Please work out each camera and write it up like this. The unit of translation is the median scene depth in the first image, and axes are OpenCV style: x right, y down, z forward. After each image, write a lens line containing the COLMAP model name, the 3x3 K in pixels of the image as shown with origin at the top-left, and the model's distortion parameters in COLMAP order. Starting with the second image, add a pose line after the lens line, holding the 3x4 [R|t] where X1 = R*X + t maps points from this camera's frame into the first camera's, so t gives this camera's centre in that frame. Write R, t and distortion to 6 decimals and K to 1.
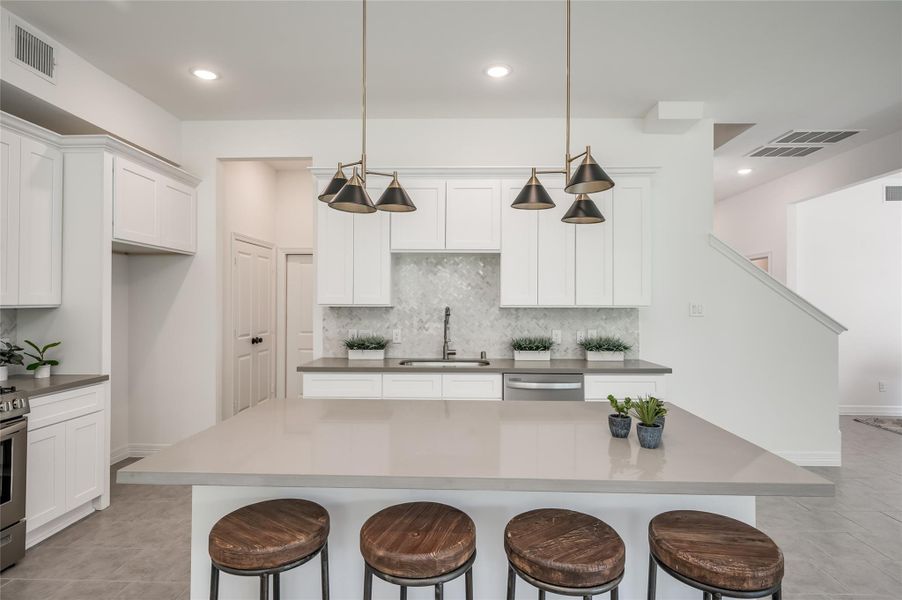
lens RADIAL K [[466.1, 0, 454.9], [0, 466.1, 294.8], [0, 0, 1]] dist [0.005051, -0.000306]
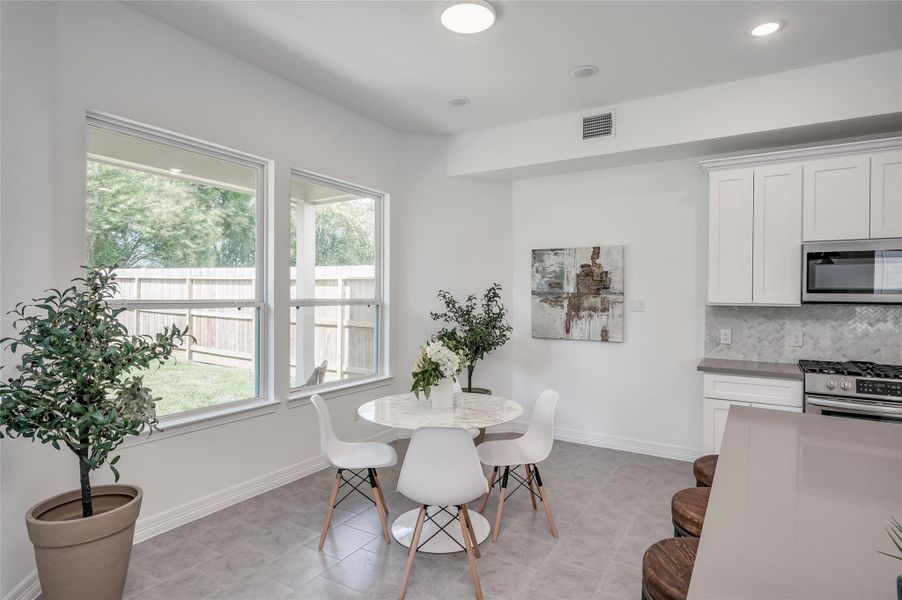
lens RADIAL K [[478.2, 0, 450.5], [0, 478.2, 296.4], [0, 0, 1]] dist [-0.015994, -0.000690]
pose [[-0.504174, -0.007957, -0.863566, 0.391177], [0.003452, 0.999931, -0.011229, 0.004433], [0.863595, -0.008642, -0.504111, 0.327842]]
